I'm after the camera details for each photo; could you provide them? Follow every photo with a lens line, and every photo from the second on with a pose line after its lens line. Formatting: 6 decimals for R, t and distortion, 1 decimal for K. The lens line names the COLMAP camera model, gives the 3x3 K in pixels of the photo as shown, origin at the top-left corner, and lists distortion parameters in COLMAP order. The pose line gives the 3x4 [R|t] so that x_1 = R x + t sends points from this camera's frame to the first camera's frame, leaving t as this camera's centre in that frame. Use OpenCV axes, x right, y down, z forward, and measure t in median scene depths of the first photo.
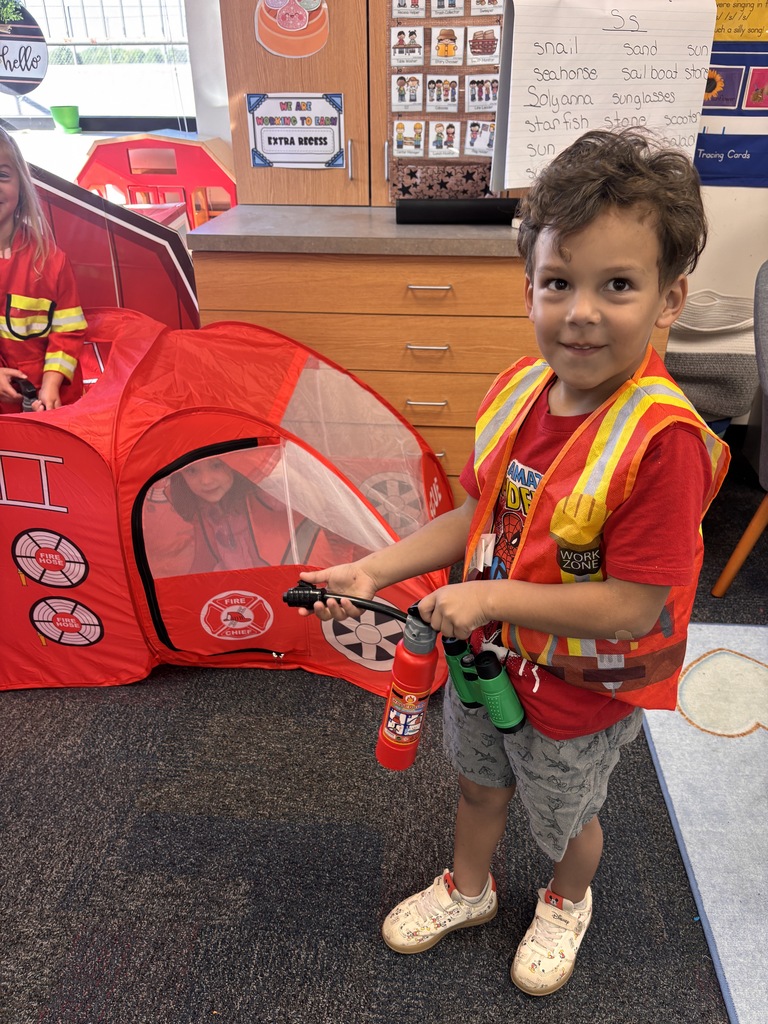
lens RADIAL K [[770.6, 0, 382.9], [0, 770.6, 522.8], [0, 0, 1]] dist [0.050331, -0.057507]
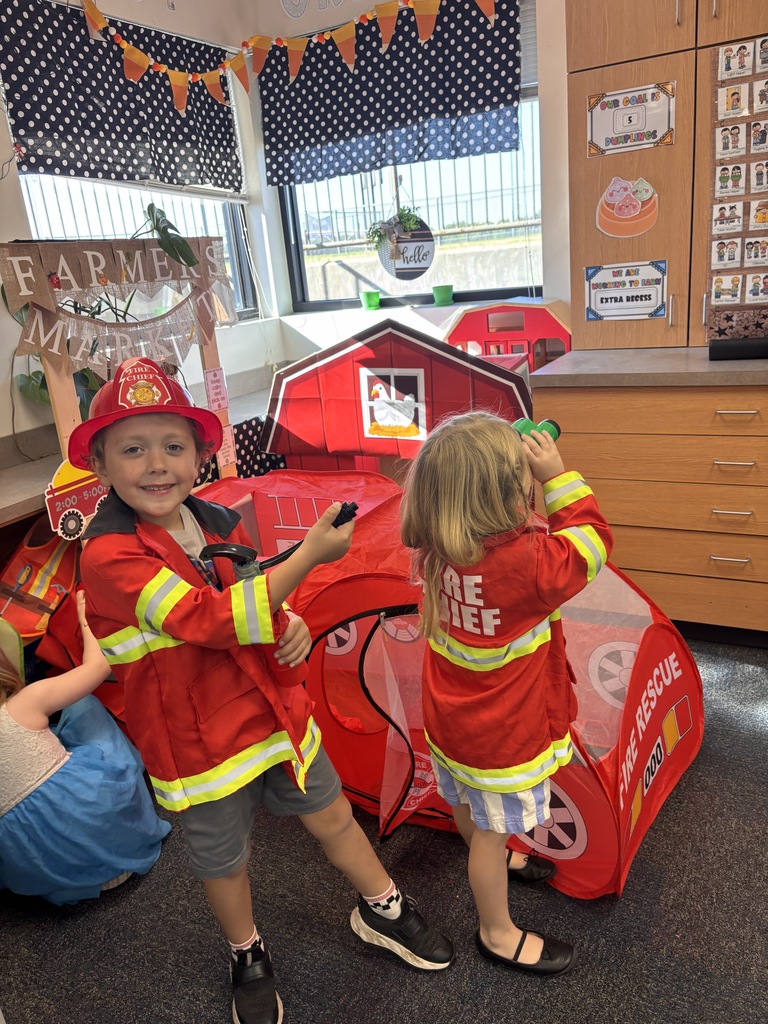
lens RADIAL K [[770.6, 0, 380.4], [0, 770.6, 517.5], [0, 0, 1]] dist [0.050331, -0.057507]
pose [[0.917861, 0.039947, -0.394887, 0.033301], [-0.106937, 0.983020, -0.149118, 0.071356], [0.382225, 0.179098, 0.906547, -0.199079]]
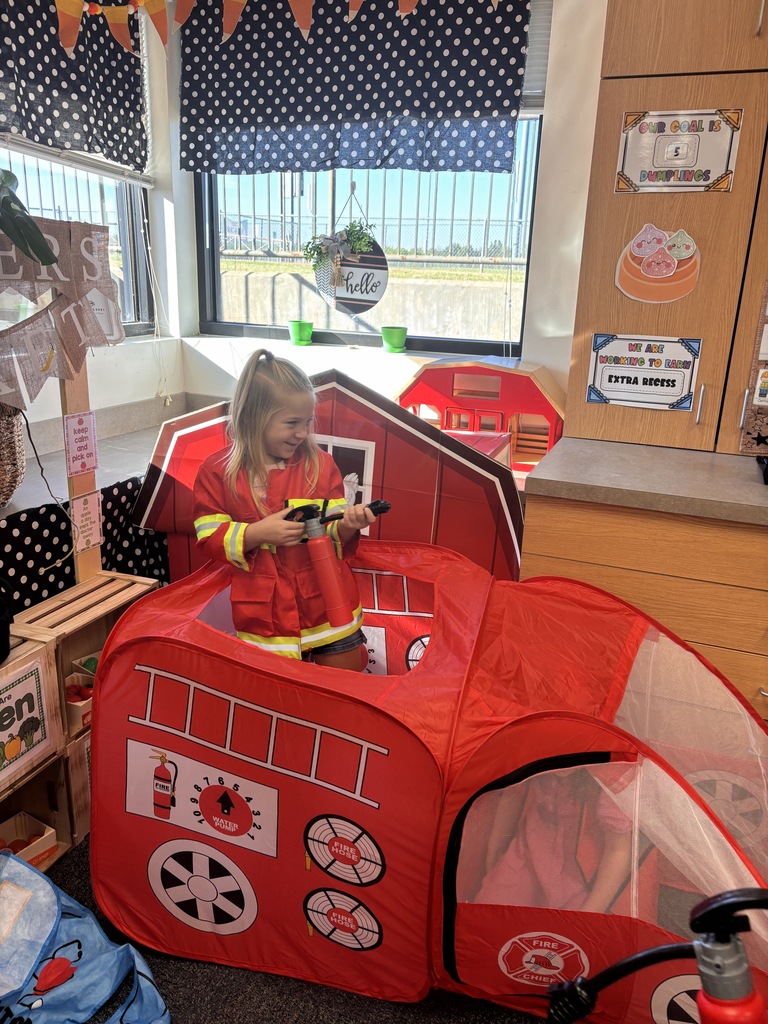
lens RADIAL K [[770.6, 0, 385.2], [0, 770.6, 515.5], [0, 0, 1]] dist [0.050331, -0.057507]
pose [[0.958388, 0.115211, -0.261187, -0.155036], [-0.168161, 0.967196, -0.190407, -0.114863], [0.230682, 0.226405, 0.946323, 0.091233]]
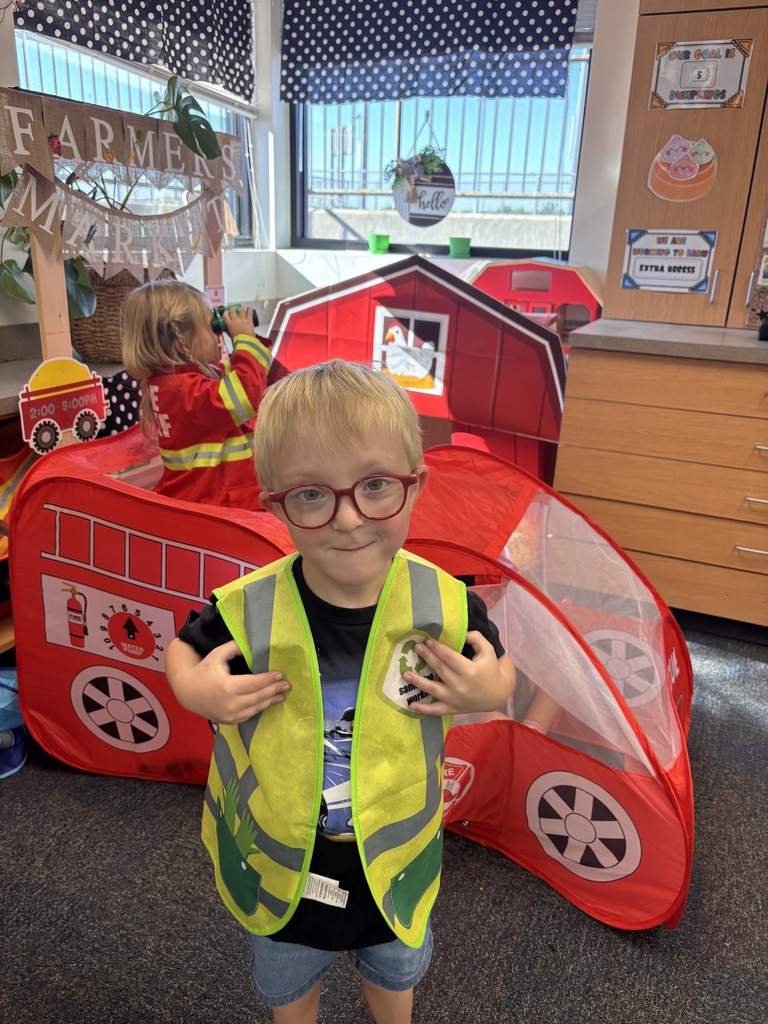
lens RADIAL K [[770.6, 0, 391.7], [0, 770.6, 523.2], [0, 0, 1]] dist [0.050331, -0.057507]
pose [[0.943783, 0.145570, -0.296787, -0.106517], [-0.192025, 0.972230, -0.133773, 0.112014], [0.269072, 0.183243, 0.945527, -0.131390]]
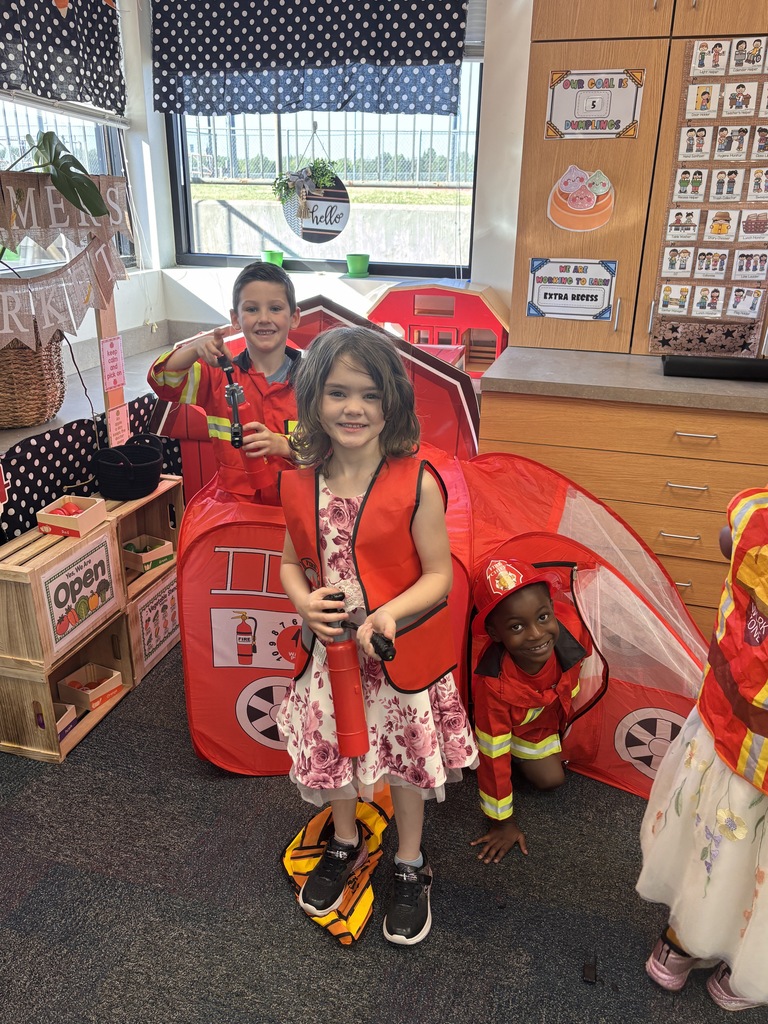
lens RADIAL K [[807.9, 0, 378.8], [0, 807.9, 519.9], [0, 0, 1]] dist [0.048490, -0.054555]
pose [[0.978510, 0.090845, -0.185107, -0.145836], [-0.113561, 0.986730, -0.116048, 0.001778], [0.172108, 0.134575, 0.975842, -0.181202]]
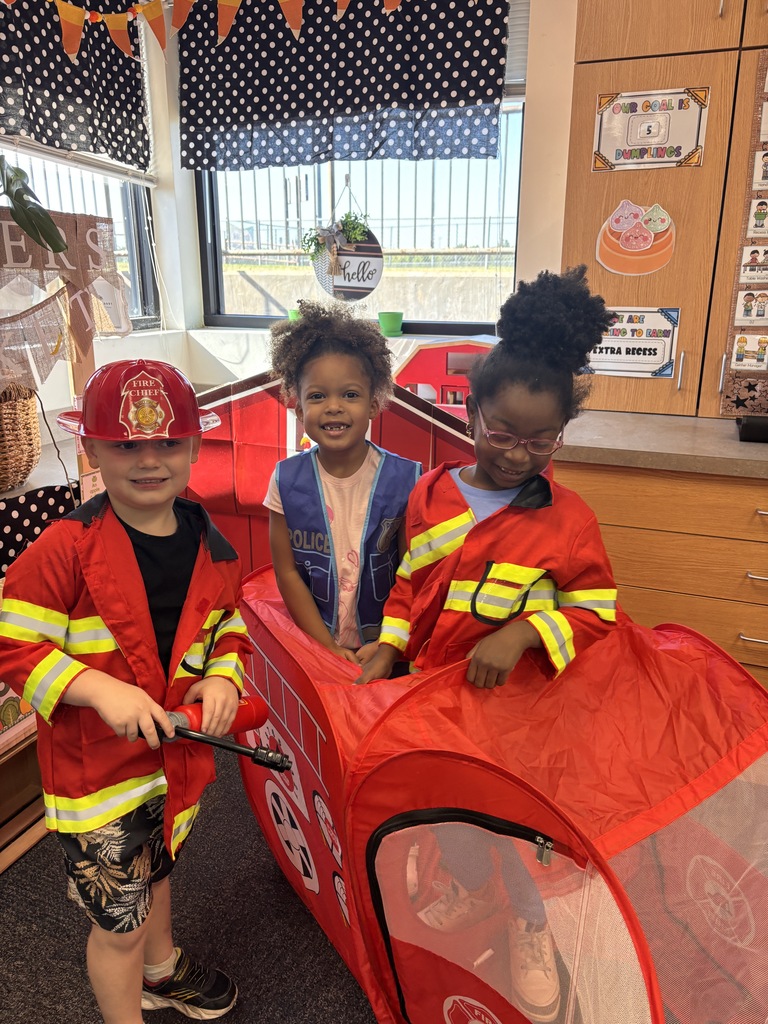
lens RADIAL K [[770.6, 0, 385.8], [0, 770.6, 514.7], [0, 0, 1]] dist [0.050331, -0.057507]
pose [[0.957445, 0.087423, -0.275059, -0.120157], [-0.143927, 0.970690, -0.192472, -0.065112], [0.250170, 0.223870, 0.941965, 0.056042]]
